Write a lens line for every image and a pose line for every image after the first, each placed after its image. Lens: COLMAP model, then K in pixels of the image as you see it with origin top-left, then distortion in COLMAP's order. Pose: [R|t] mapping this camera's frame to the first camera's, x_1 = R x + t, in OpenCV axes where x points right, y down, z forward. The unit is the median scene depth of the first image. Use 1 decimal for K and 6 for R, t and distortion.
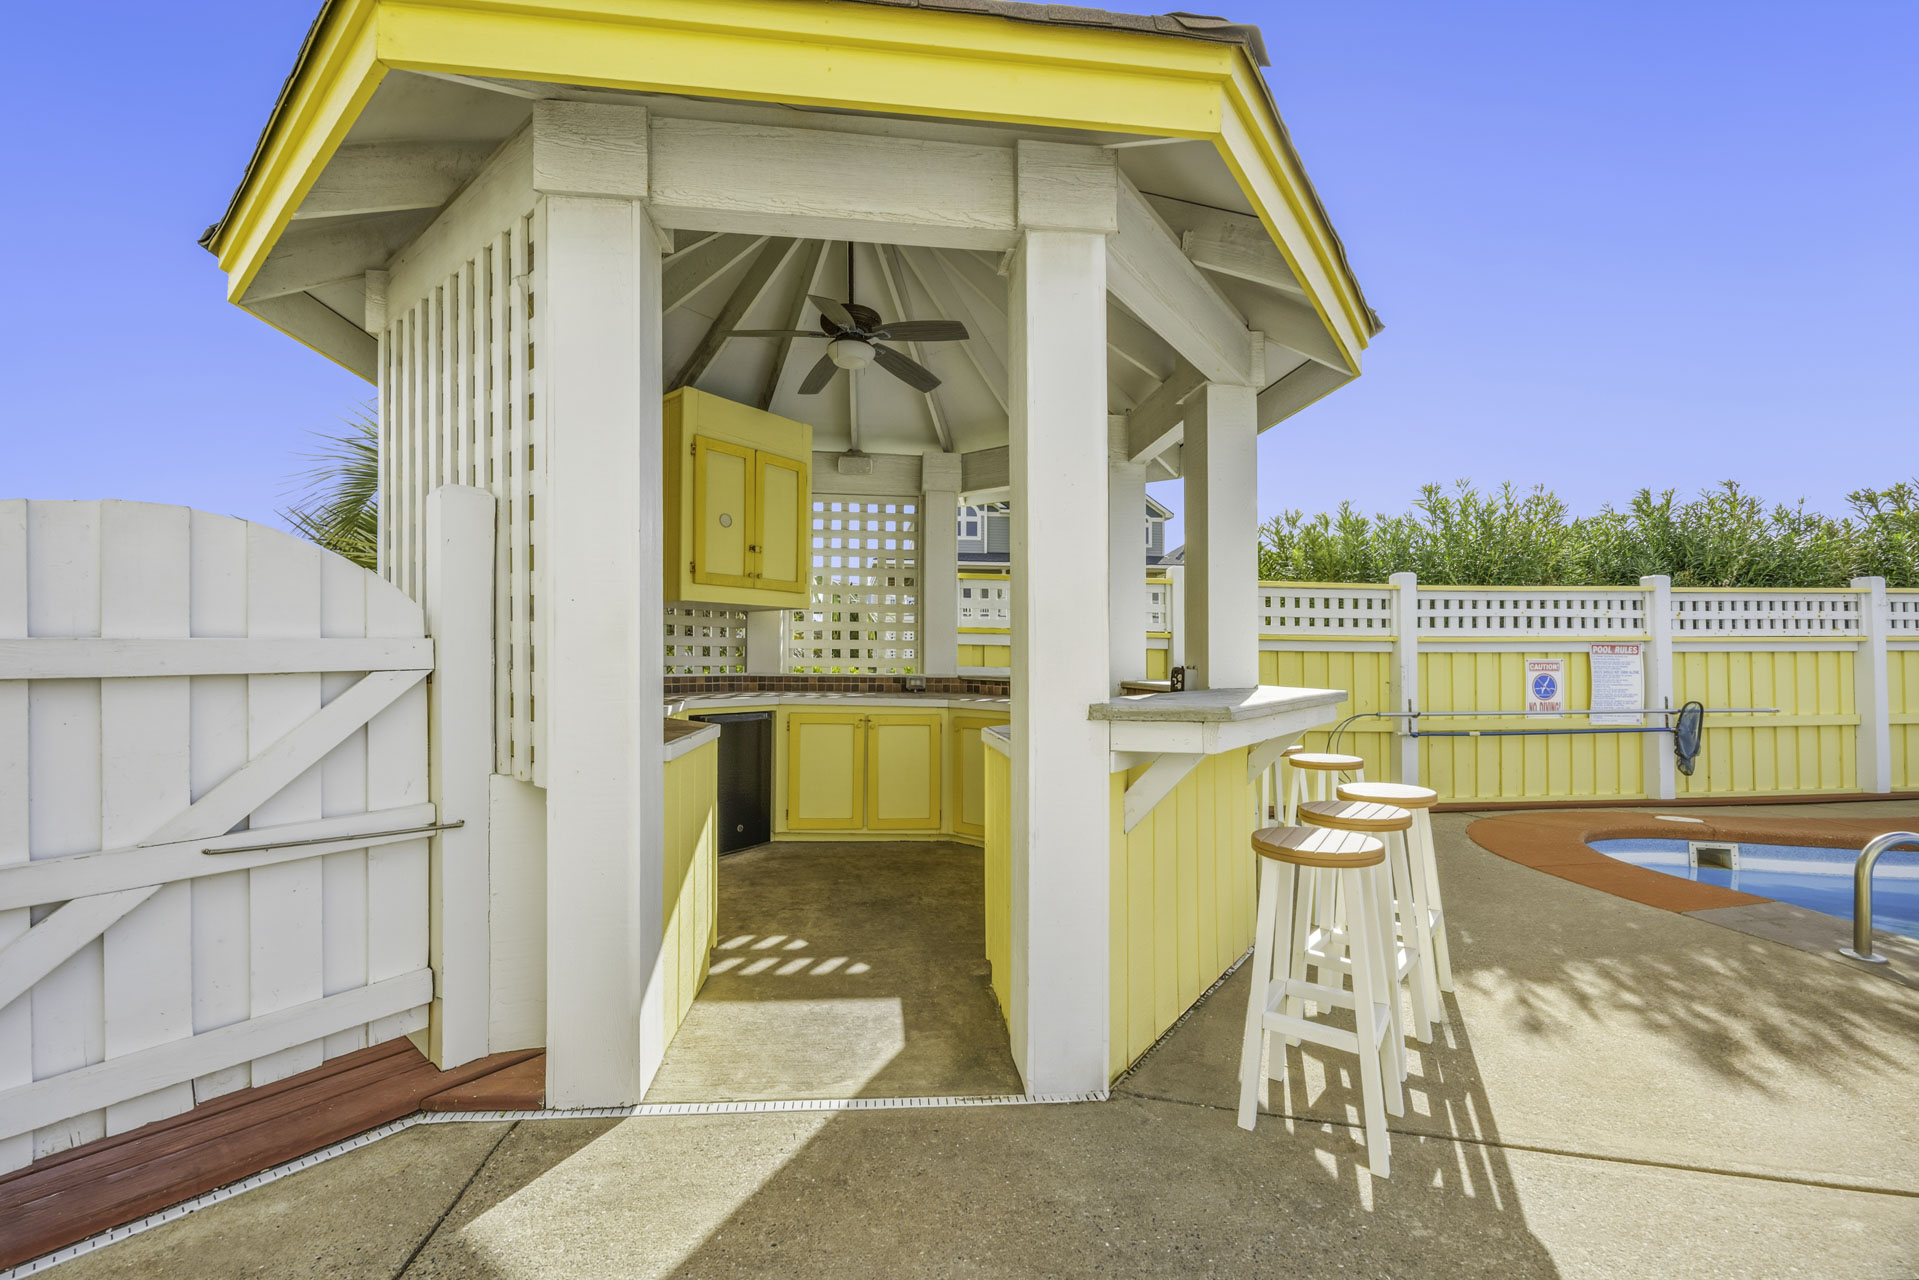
lens RADIAL K [[745.2, 0, 945.3], [0, 745.2, 663.0], [0, 0, 1]] dist [-0.000608, -0.000159]
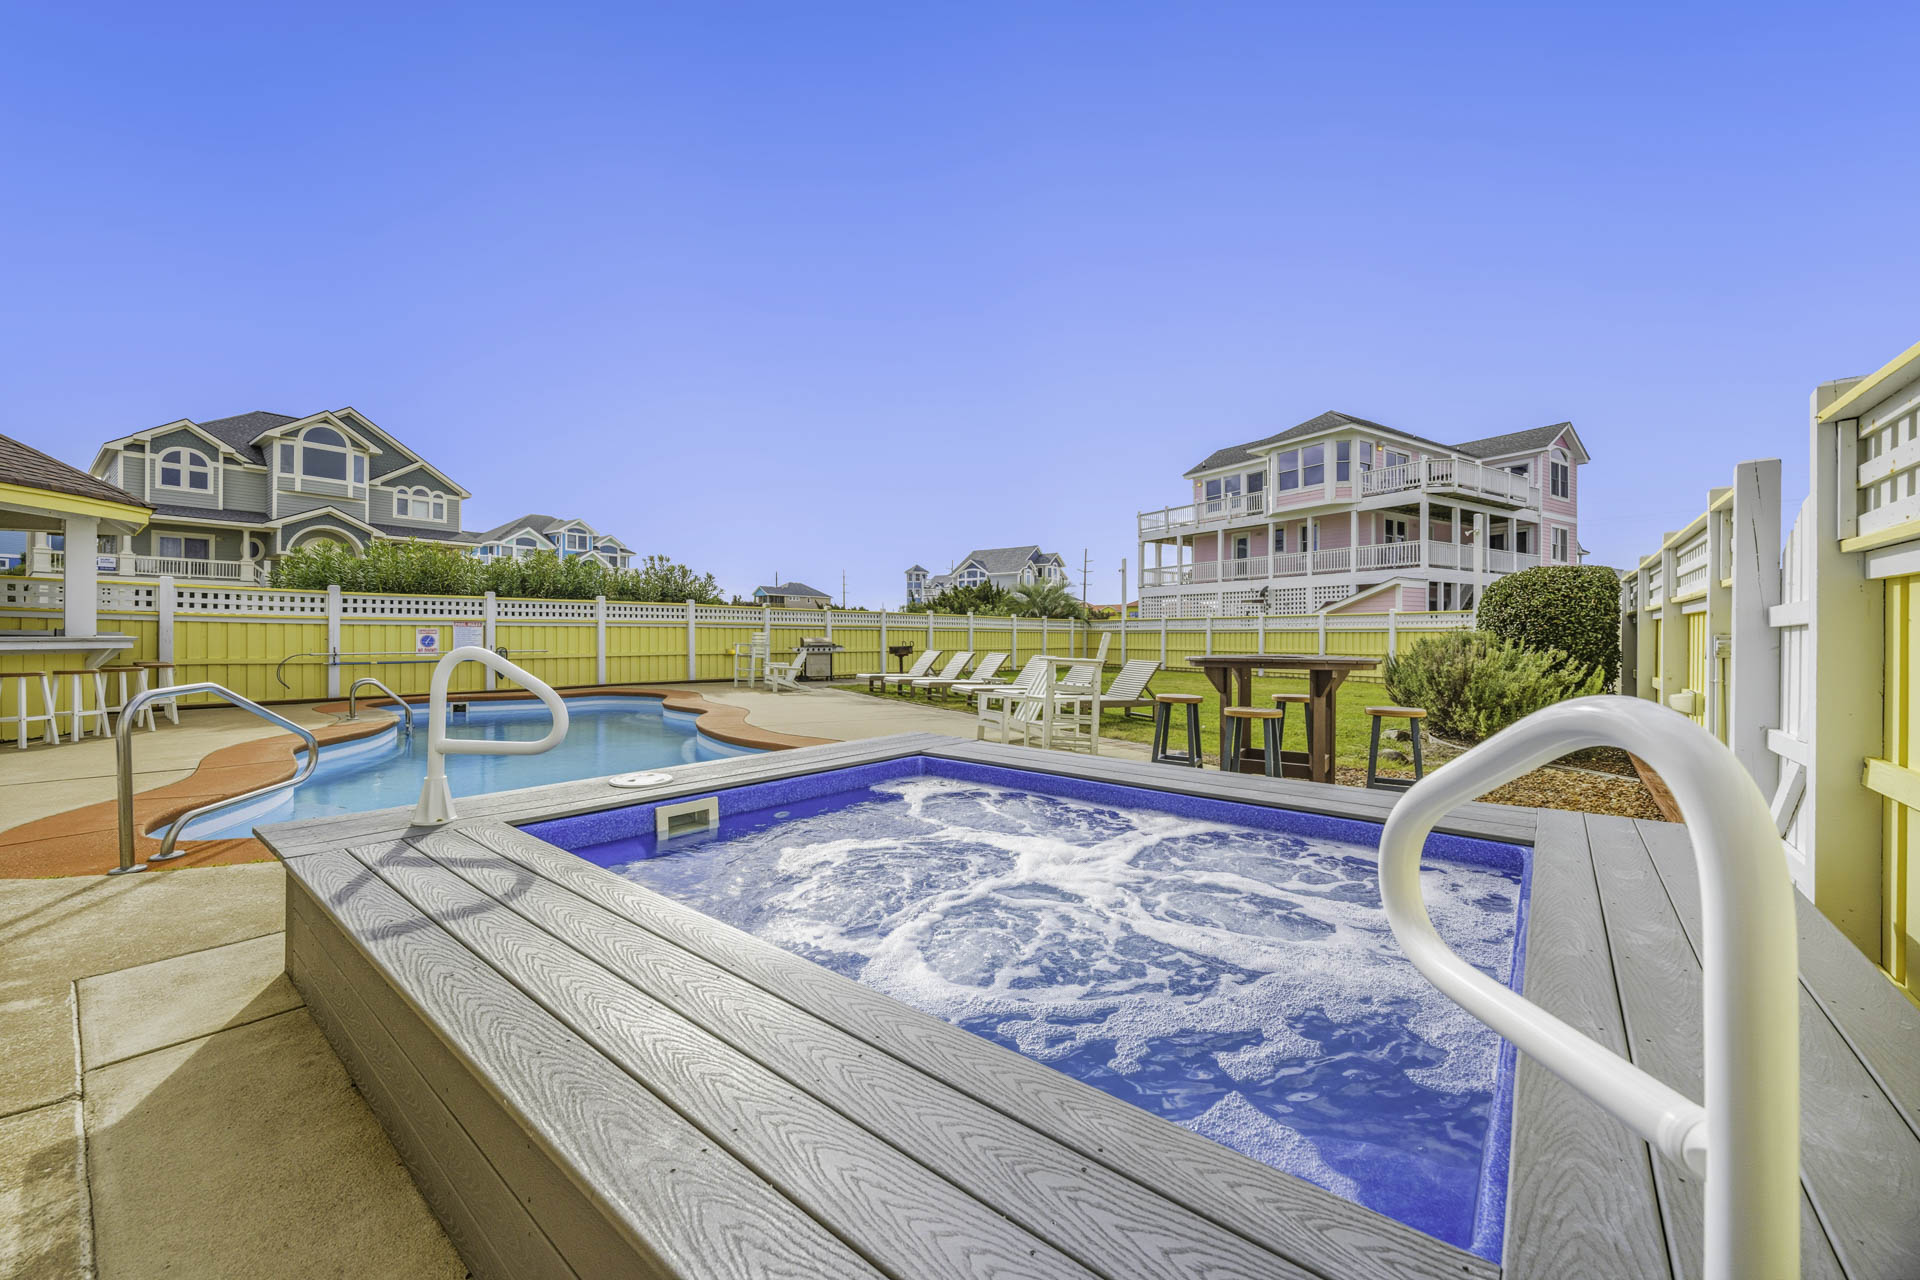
lens RADIAL K [[739.2, 0, 963.9], [0, 739.2, 636.2], [0, 0, 1]] dist [-0.000922, -0.000229]
pose [[0.712655, 0.004371, 0.701501, 0.418441], [-0.005322, 0.999985, -0.000823, 0.010887], [-0.701495, -0.003147, 0.712668, -1.628428]]
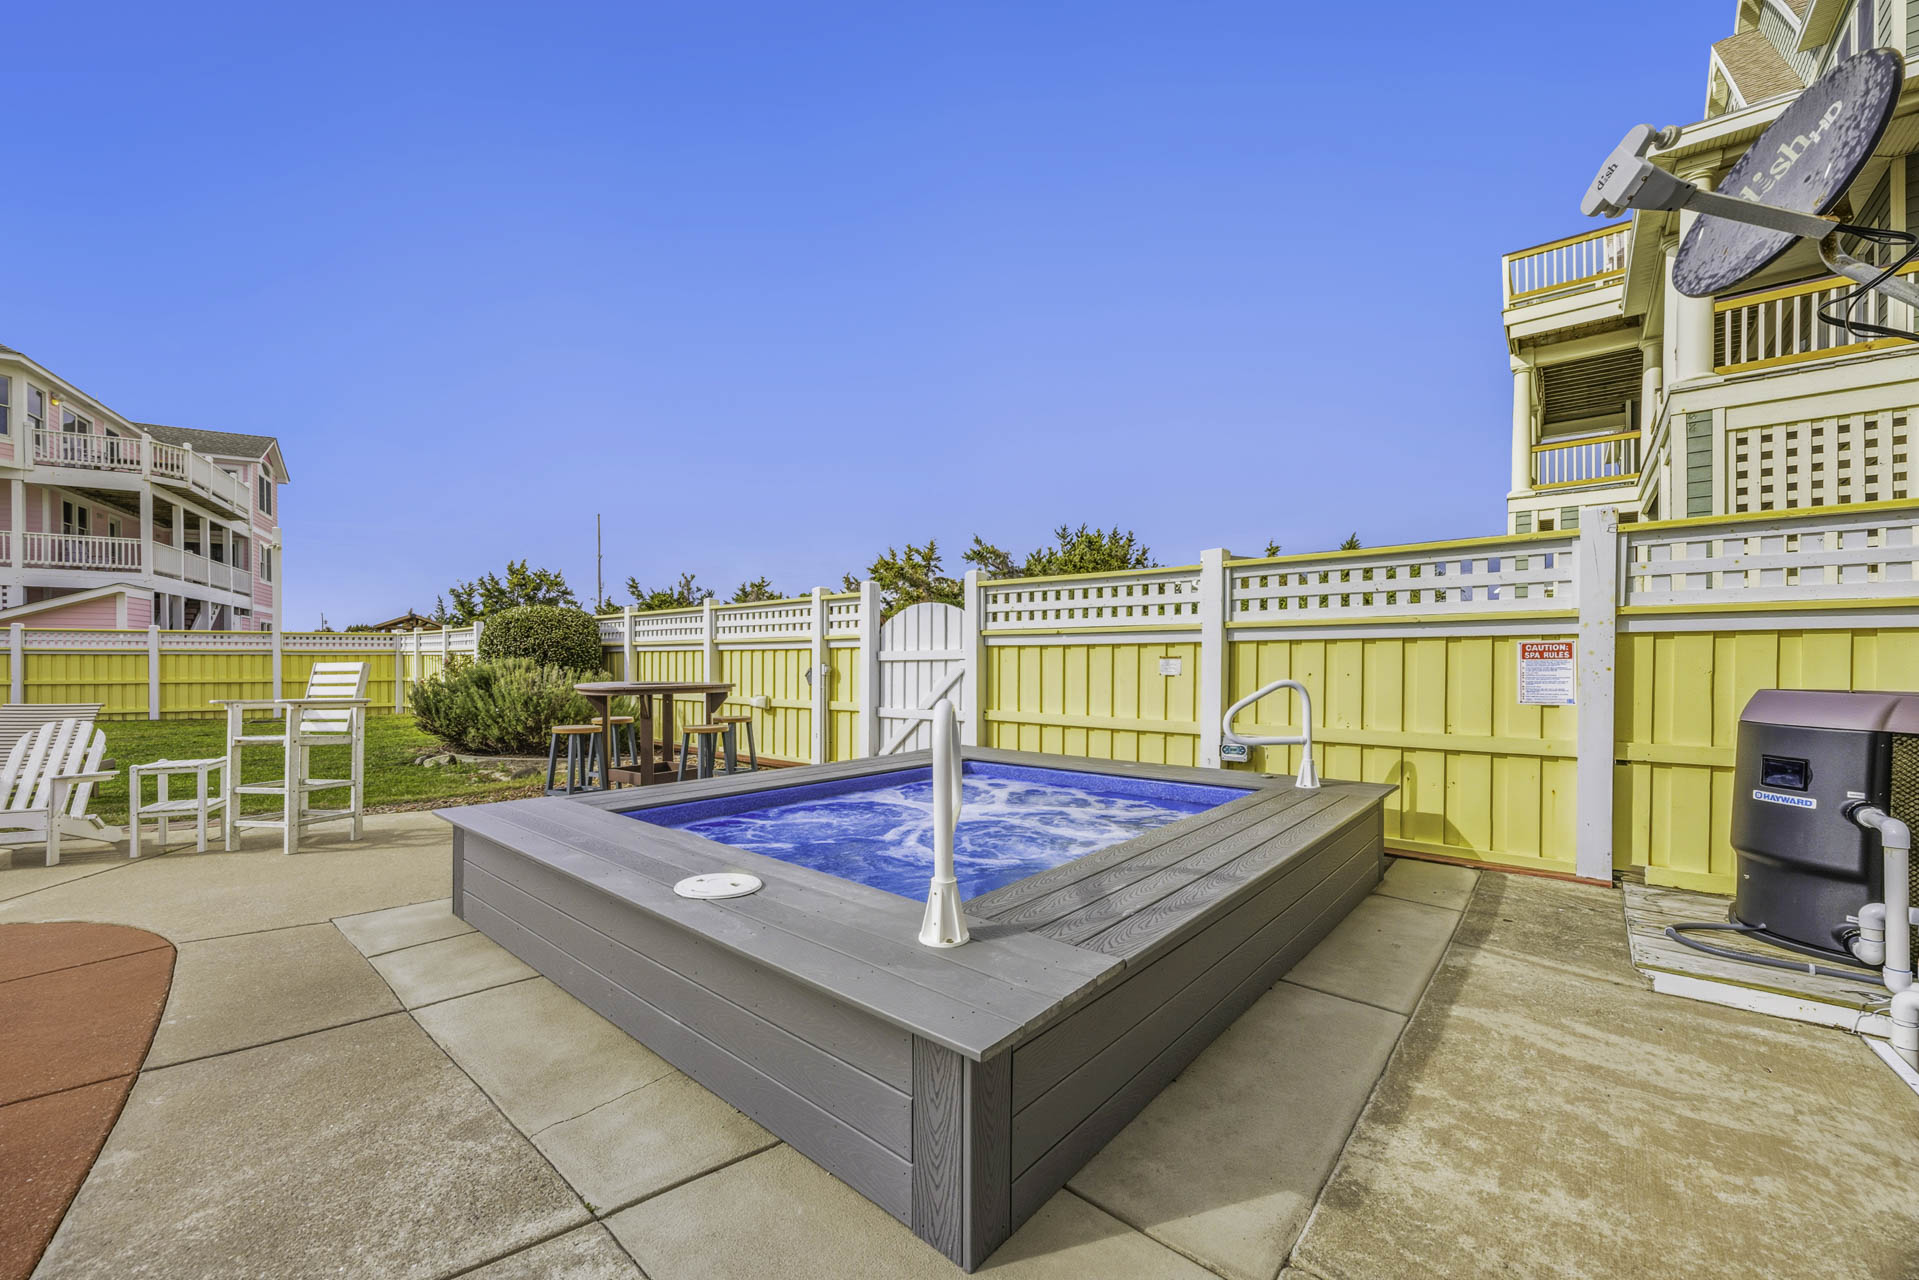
lens RADIAL K [[745.2, 0, 945.3], [0, 745.2, 663.0], [0, 0, 1]] dist [-0.000608, -0.000159]
pose [[-0.672785, -0.001458, 0.739836, 0.260477], [-0.000806, 0.999999, 0.001238, 0.001361], [-0.739837, 0.000236, -0.672786, -0.887304]]
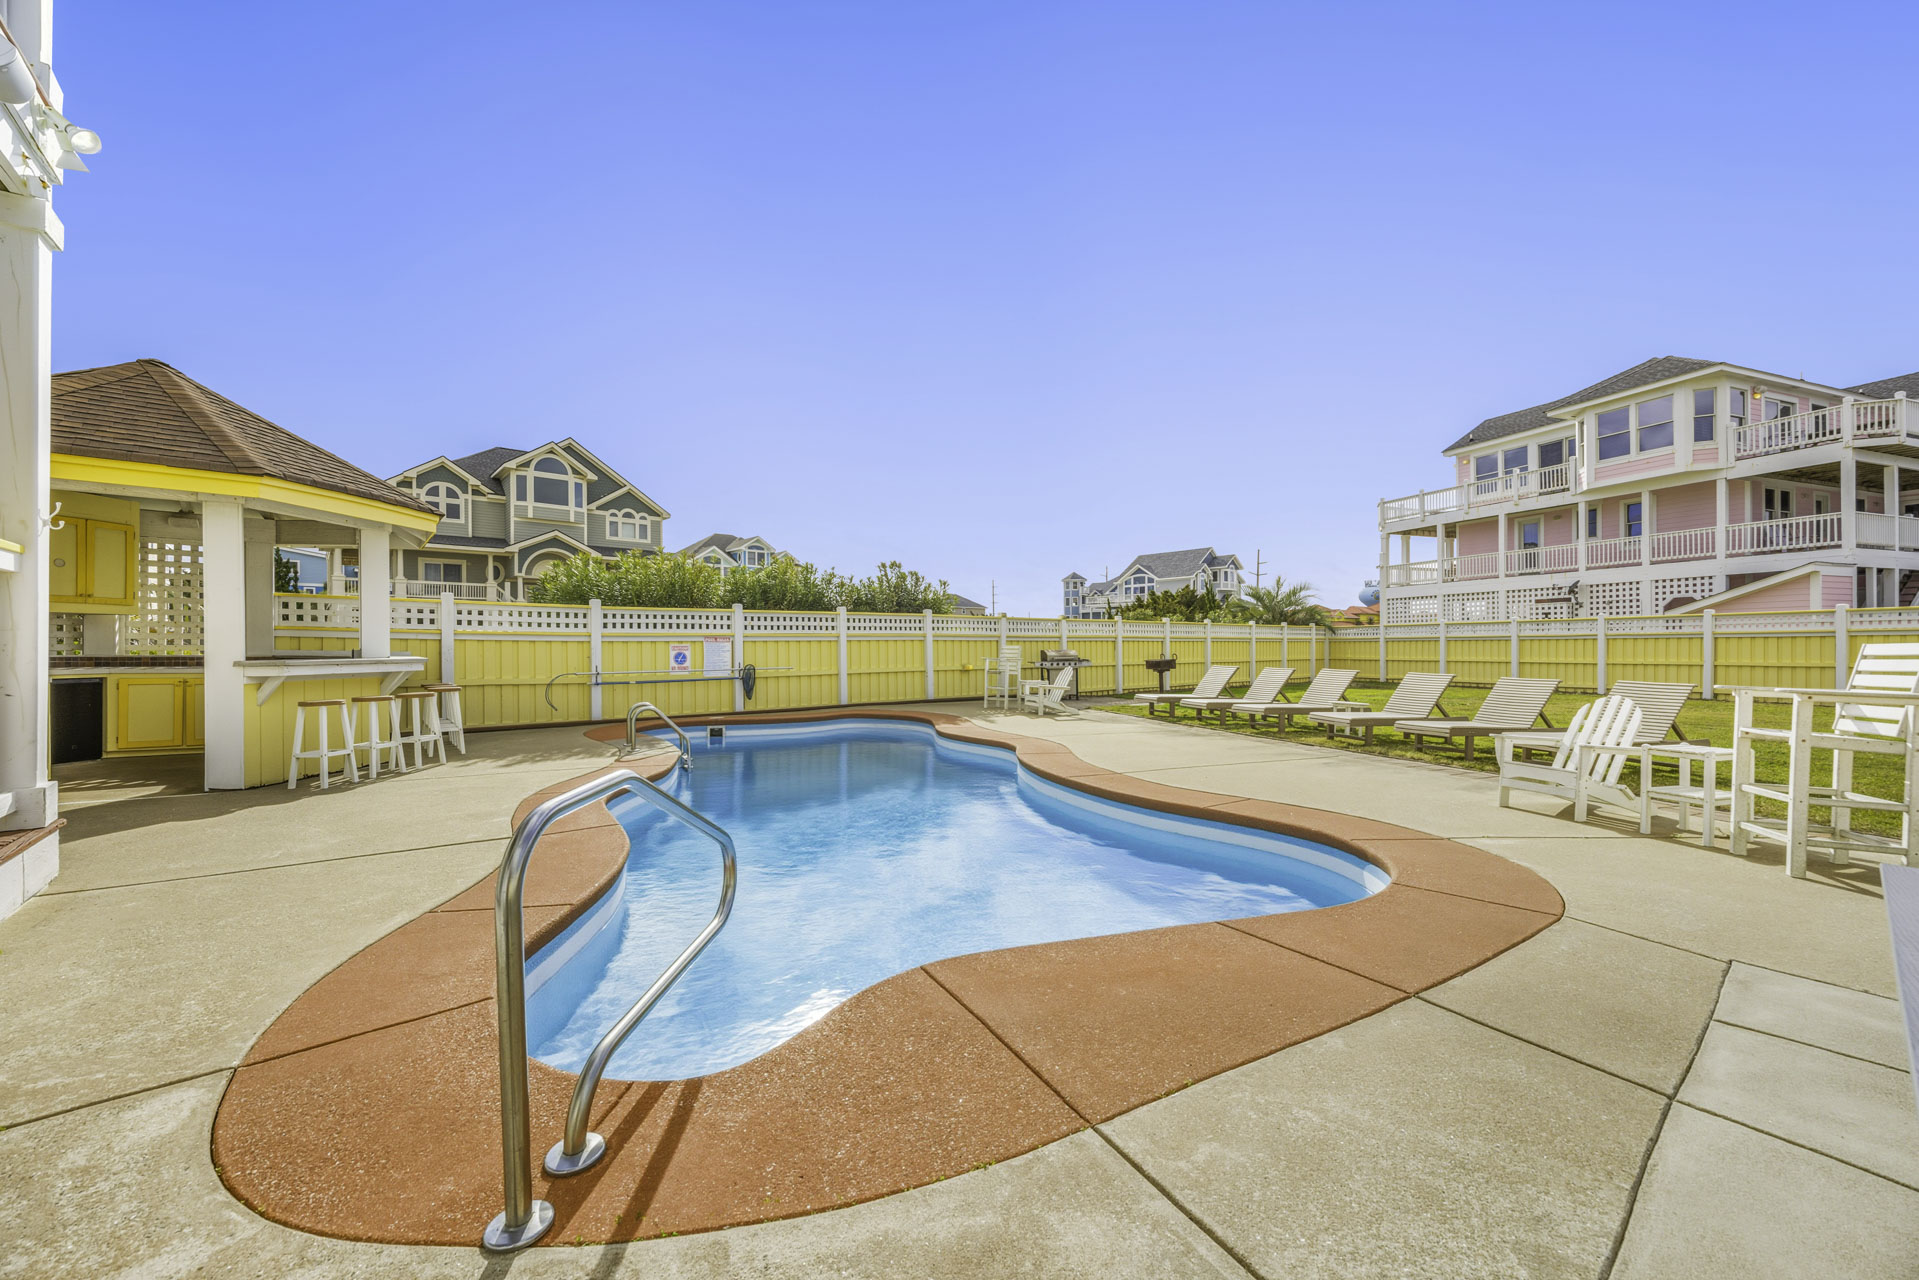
lens RADIAL K [[739.4, 0, 948.7], [0, 739.4, 649.4], [0, 0, 1]] dist [0.001903, 0.000209]
pose [[0.841528, -0.004806, 0.540192, 0.347940], [0.003244, 0.999987, 0.003844, 0.002307], [-0.540203, -0.001483, 0.841533, -1.059317]]
